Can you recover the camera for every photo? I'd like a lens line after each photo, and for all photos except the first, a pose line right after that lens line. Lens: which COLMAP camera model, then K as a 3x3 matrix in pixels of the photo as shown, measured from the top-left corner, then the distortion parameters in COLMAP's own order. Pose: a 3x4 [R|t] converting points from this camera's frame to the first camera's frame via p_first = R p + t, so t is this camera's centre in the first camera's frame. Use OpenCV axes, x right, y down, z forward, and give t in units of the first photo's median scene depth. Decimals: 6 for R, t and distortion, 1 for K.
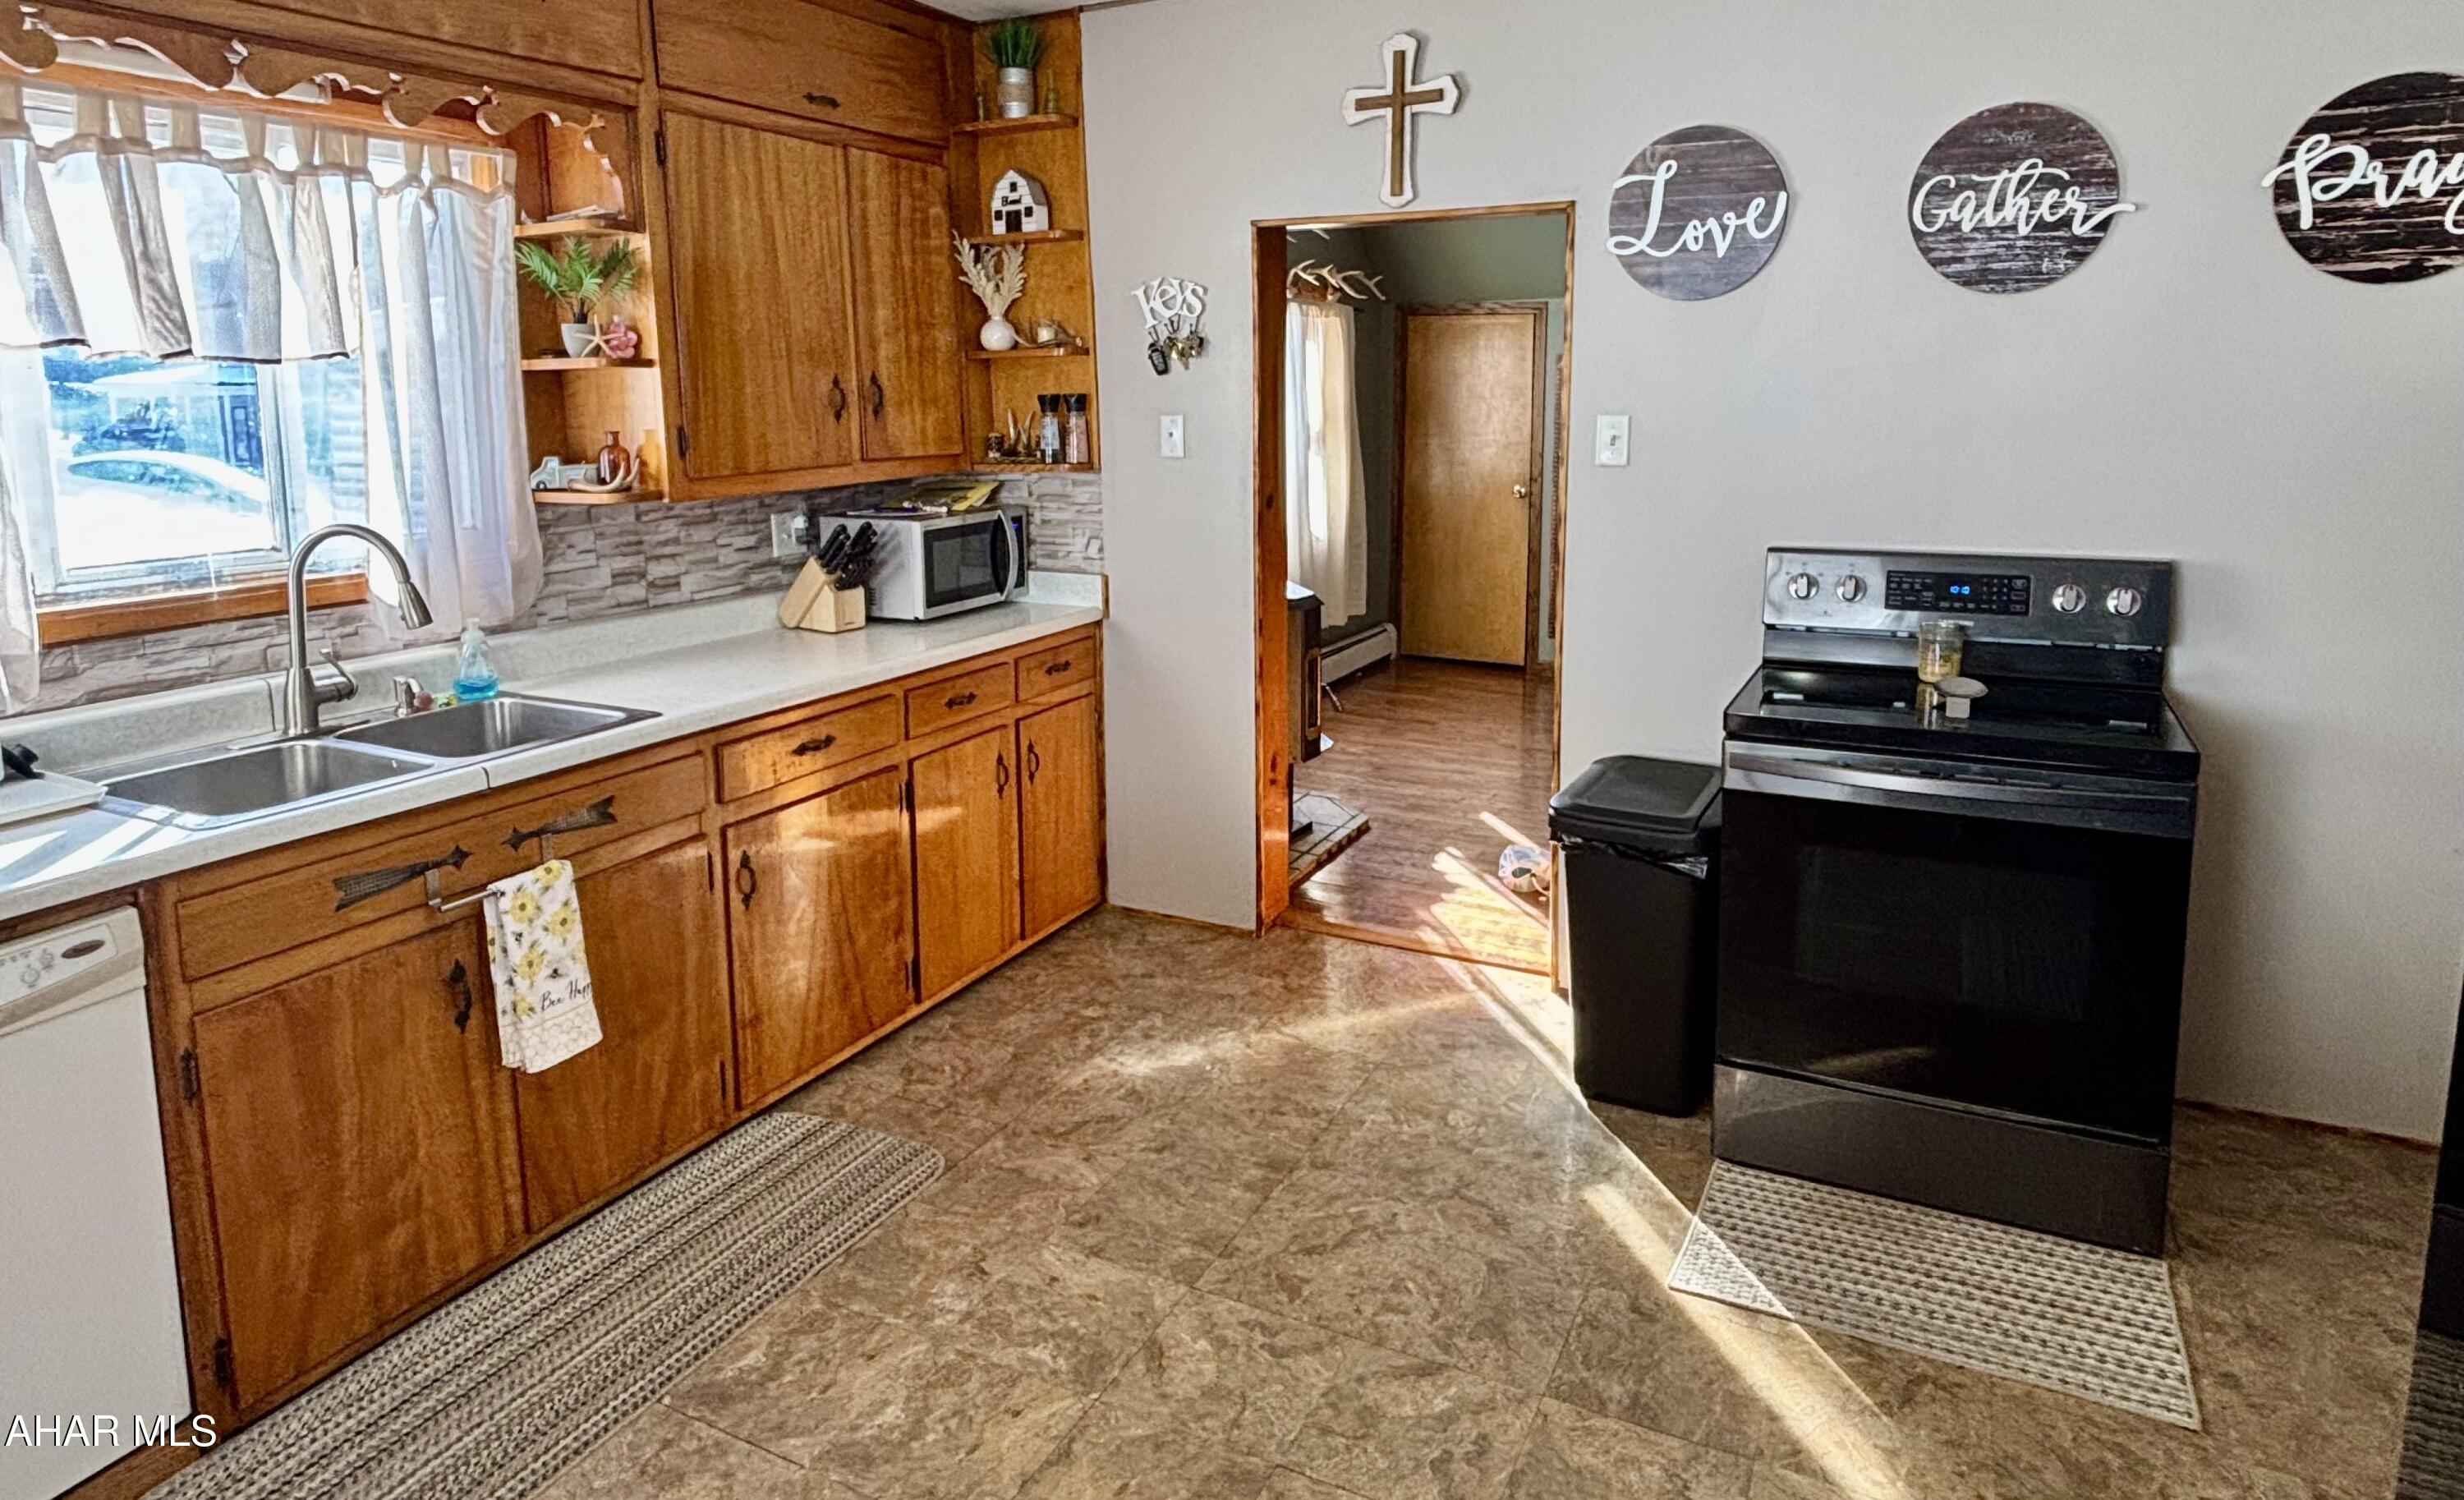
lens RADIAL K [[1408.3, 0, 1231.6], [0, 1408.3, 566.5], [0, 0, 1]] dist [-0.000464, -0.001082]
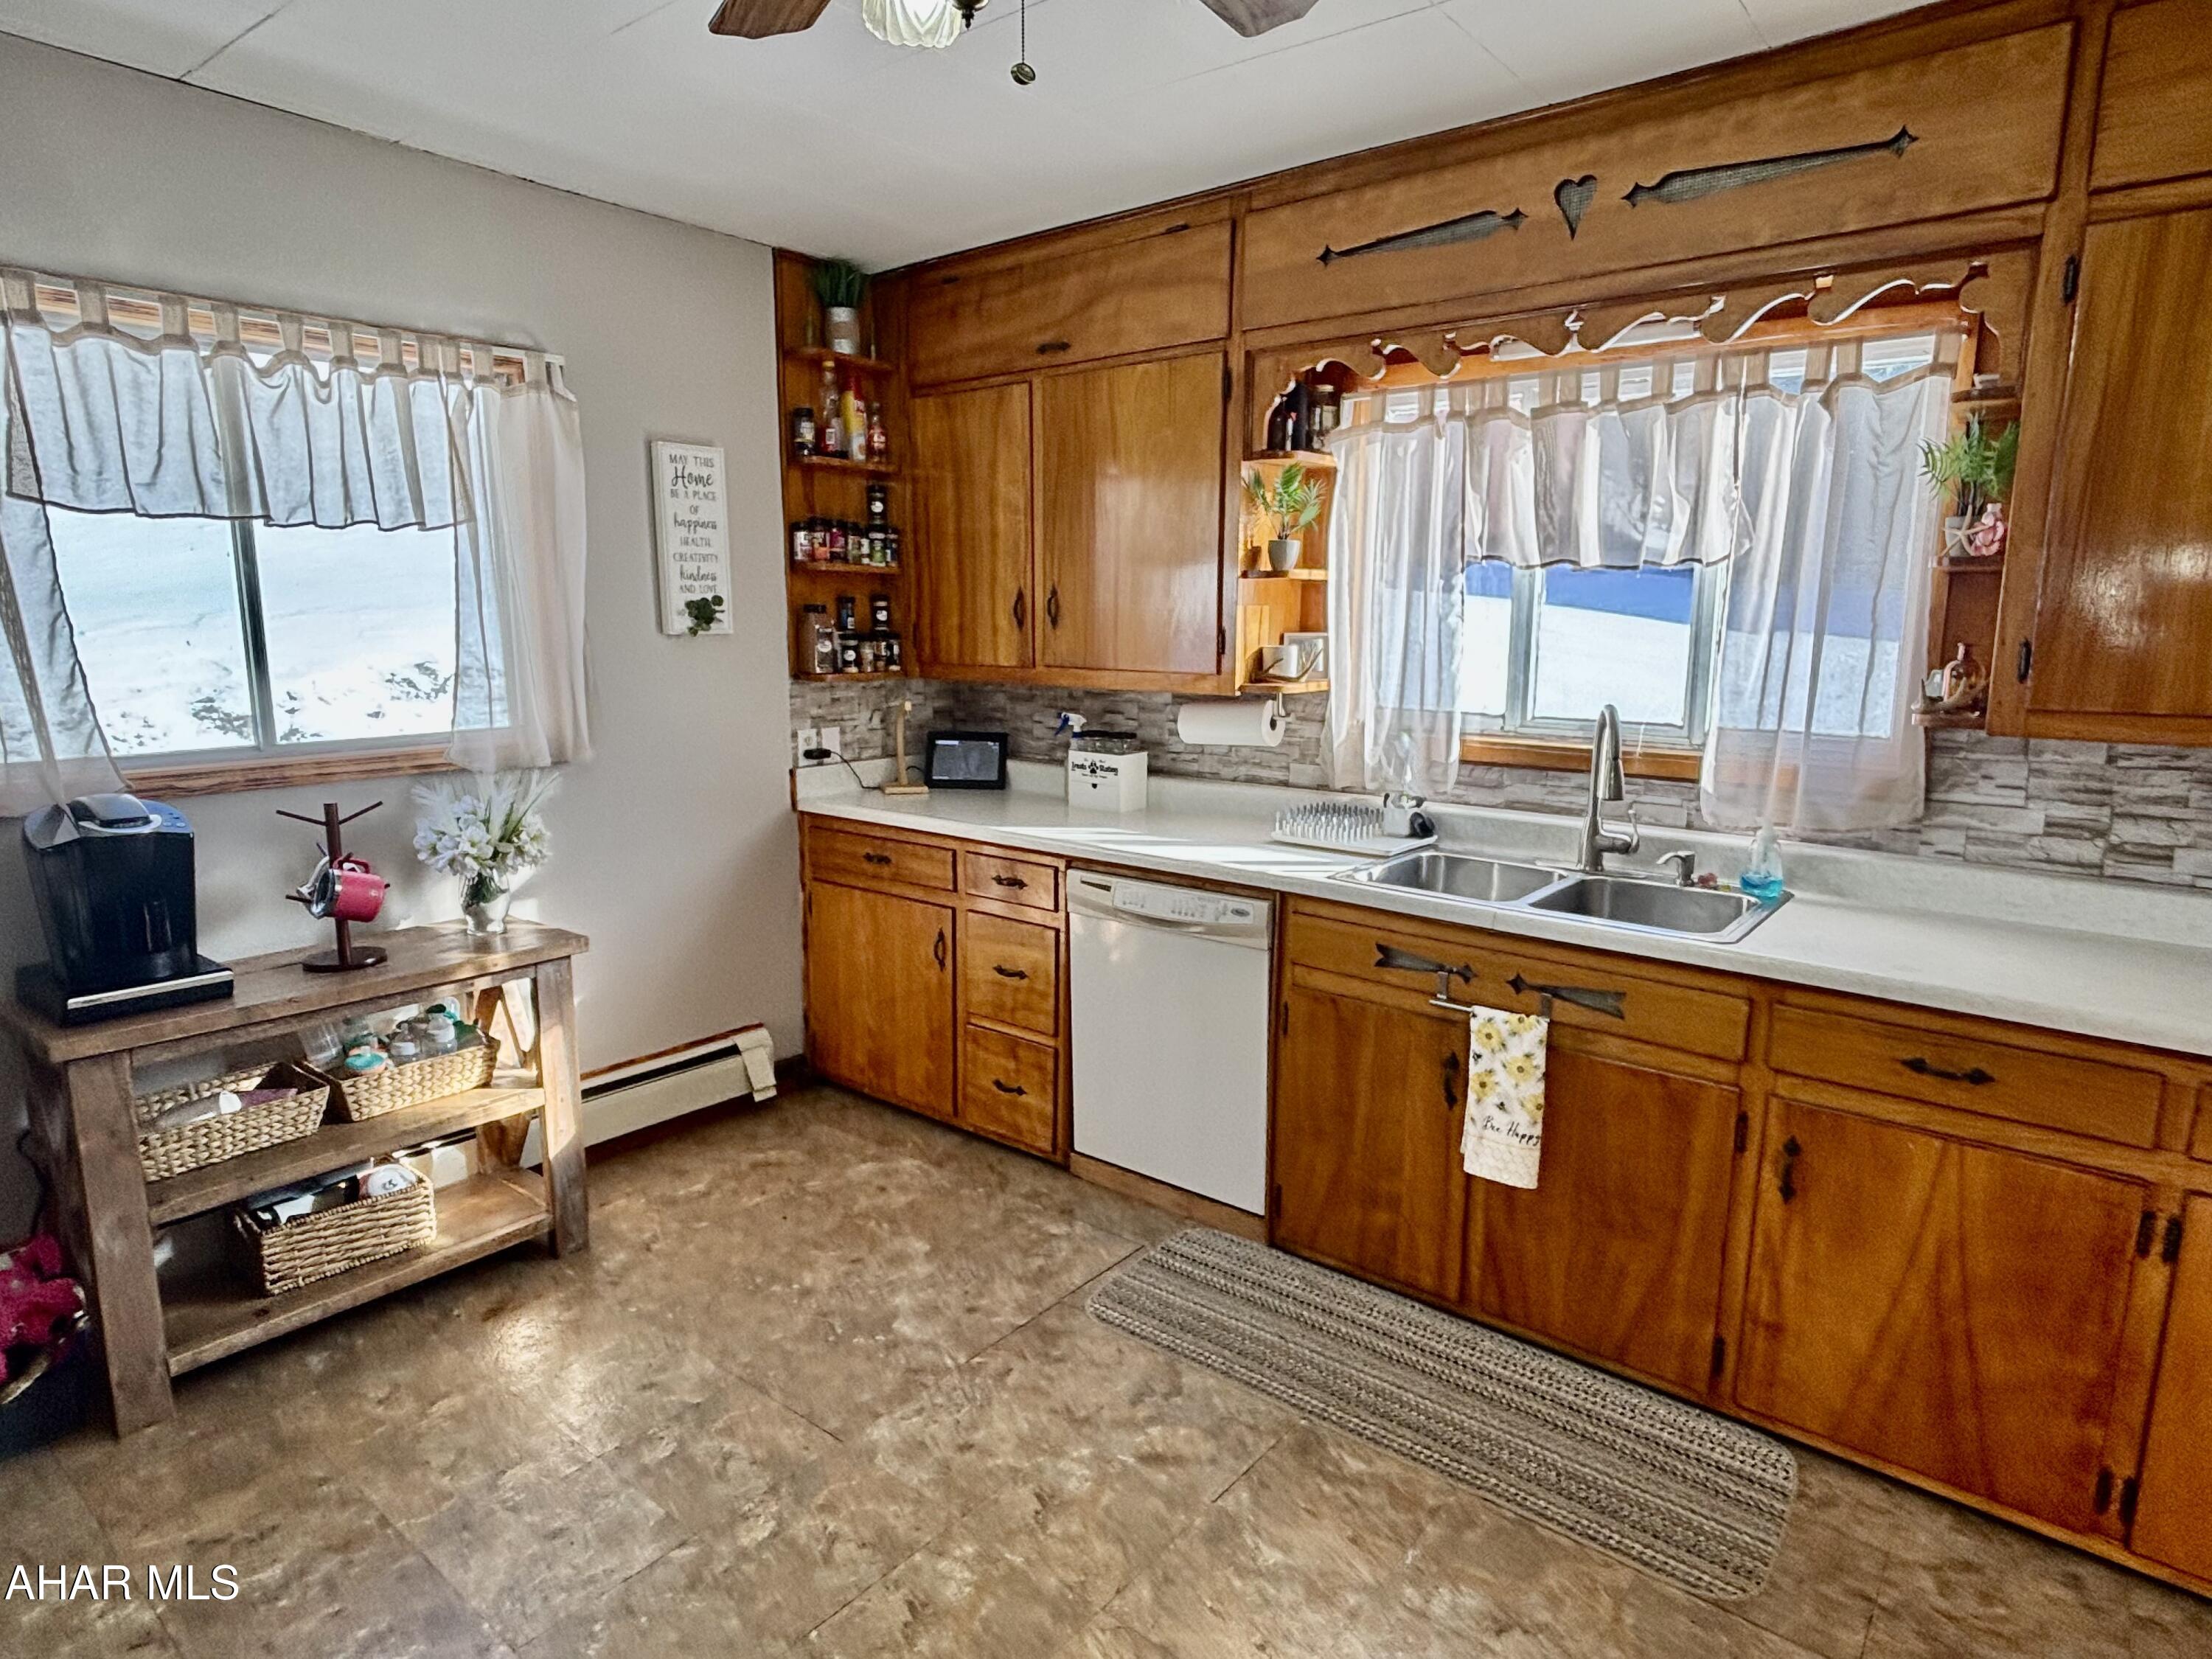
lens RADIAL K [[1240.0, 0, 1106.0], [0, 1240.0, 829.5], [0, 0, 1]] dist [0.001380, 0.000779]
pose [[-0.198959, 0.181438, -0.963066, 0.499940], [-0.132672, 0.968679, 0.209905, -0.094324], [0.970986, 0.169535, -0.168655, 0.803867]]
